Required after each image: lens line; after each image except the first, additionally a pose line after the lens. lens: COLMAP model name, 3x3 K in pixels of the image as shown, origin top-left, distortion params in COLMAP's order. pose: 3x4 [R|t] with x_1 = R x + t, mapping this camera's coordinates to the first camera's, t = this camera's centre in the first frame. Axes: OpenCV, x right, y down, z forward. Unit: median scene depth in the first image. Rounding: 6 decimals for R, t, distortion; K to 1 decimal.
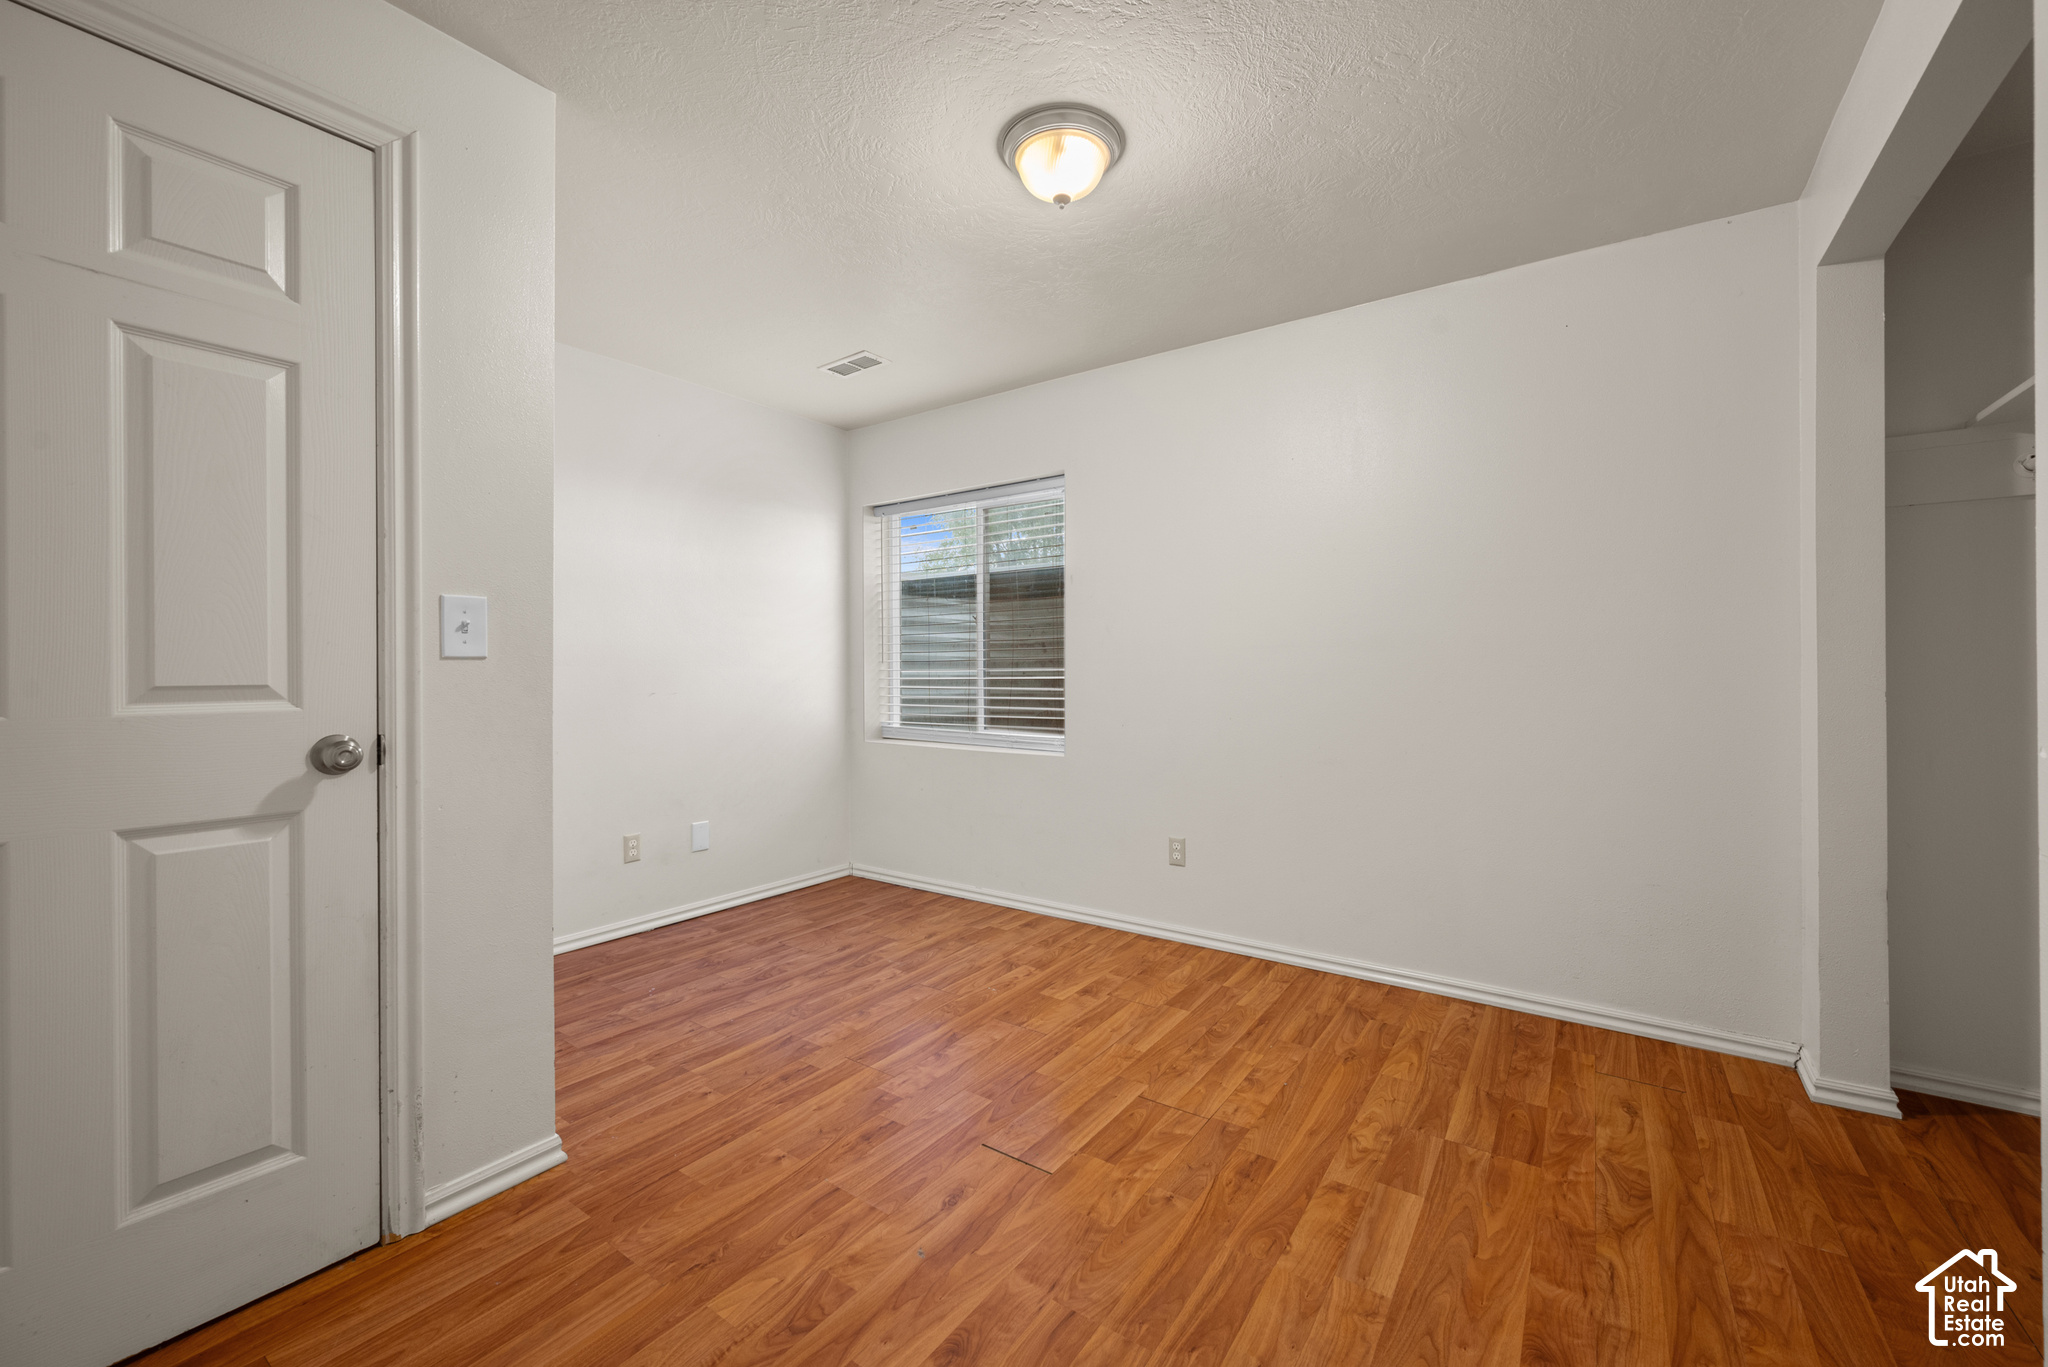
lens RADIAL K [[824.8, 0, 1027.7], [0, 824.8, 670.7], [0, 0, 1]] dist [-0.000730, -0.000350]
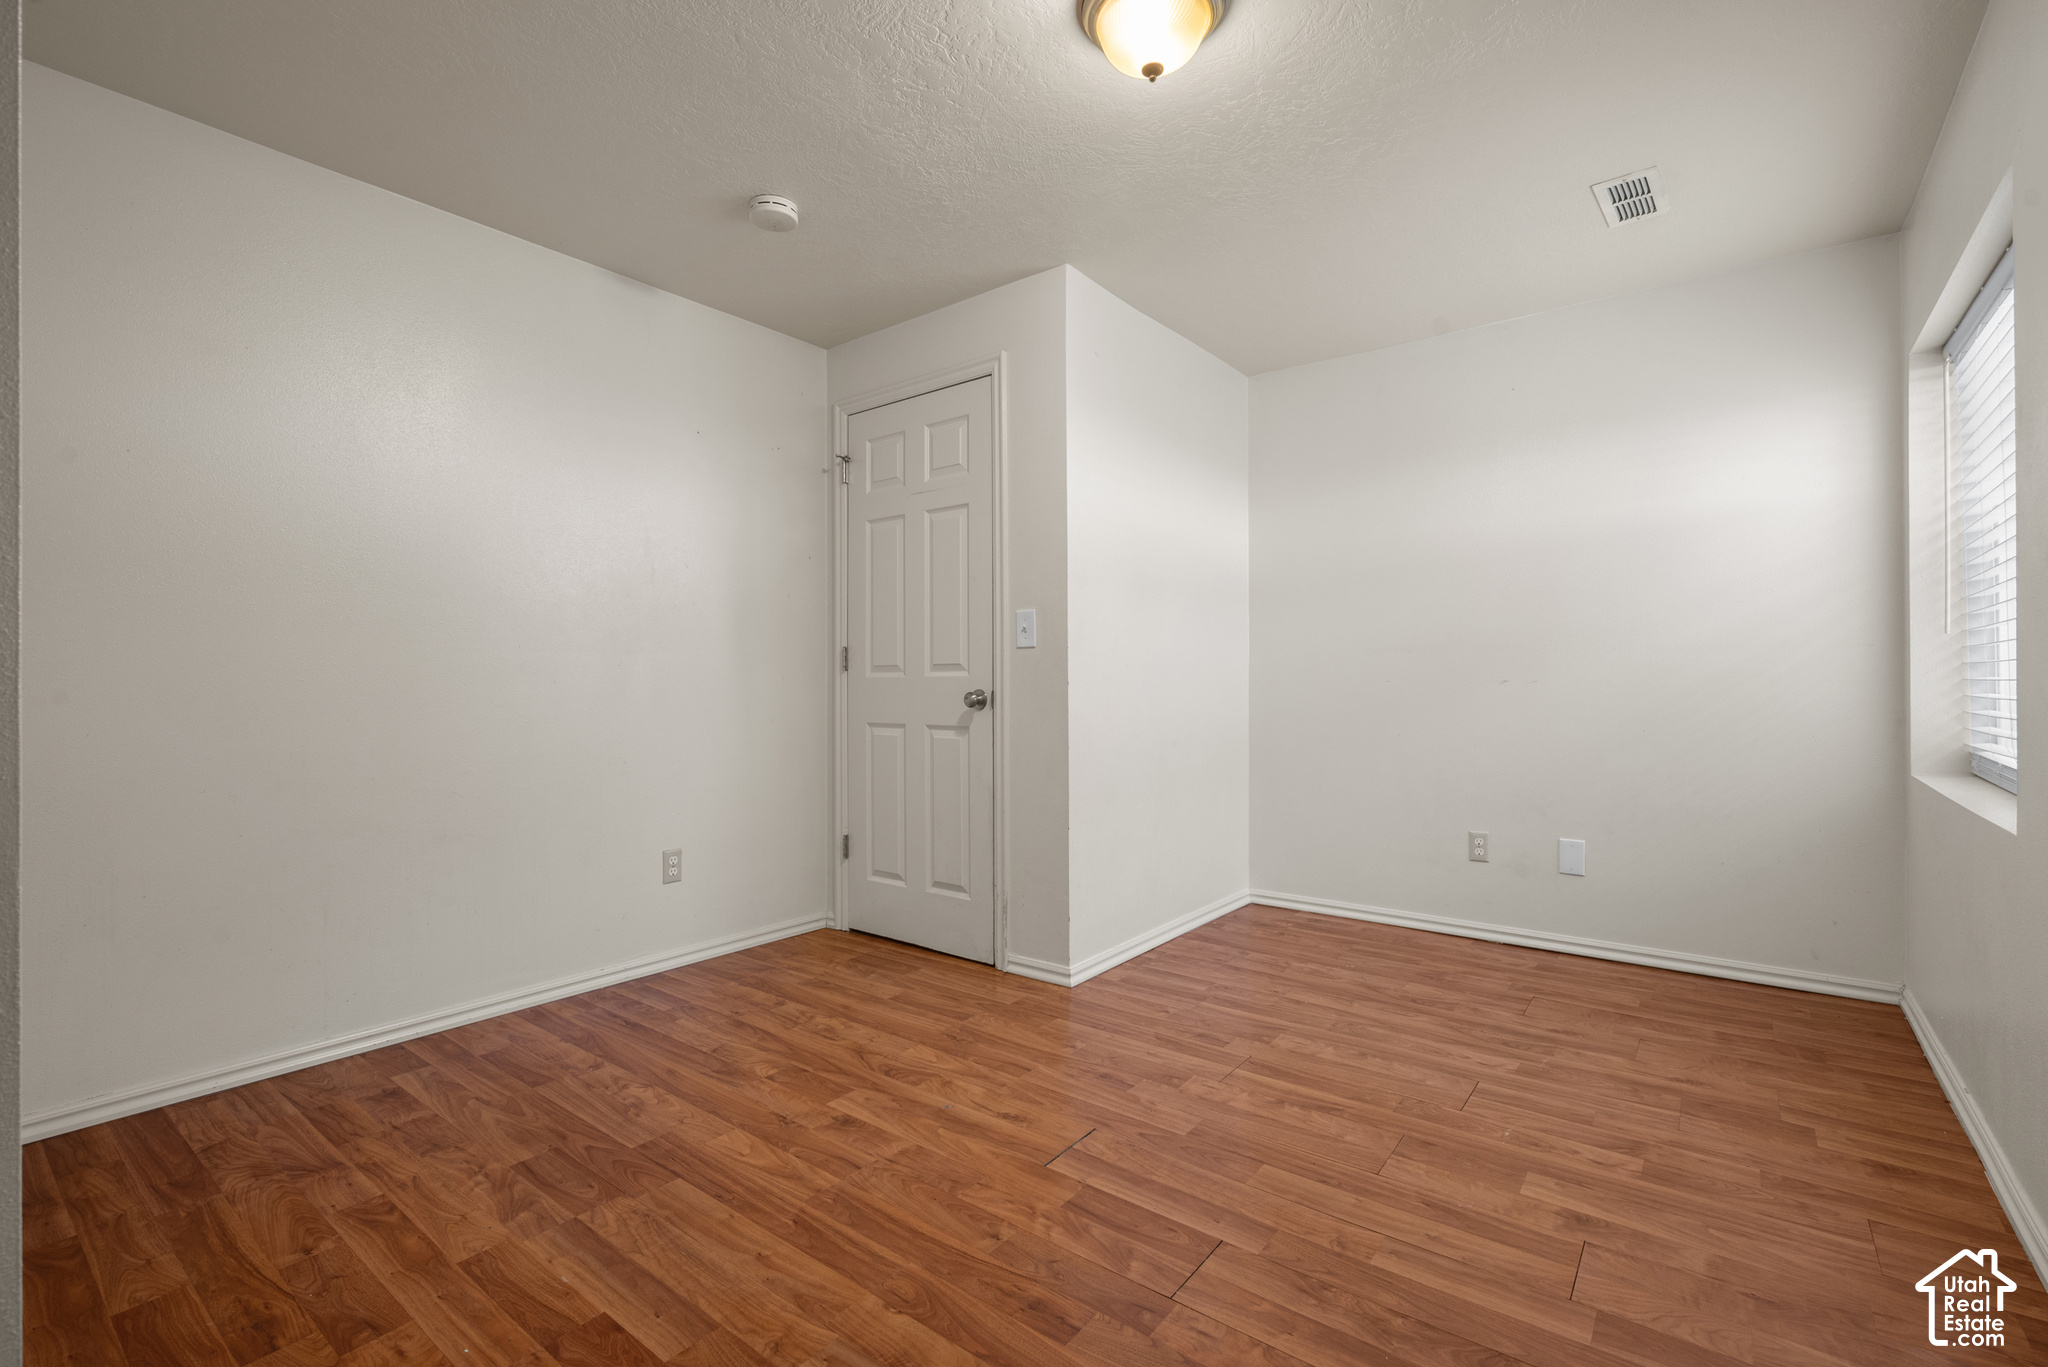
lens RADIAL K [[906.5, 0, 1028.9], [0, 906.5, 685.2], [0, 0, 1]] dist [-0.001819, -0.000405]
pose [[-0.054100, 0.009916, -0.998486, 0.850360], [0.002708, 0.999948, 0.009784, 0.031613], [0.998532, -0.002174, -0.054125, 0.819804]]
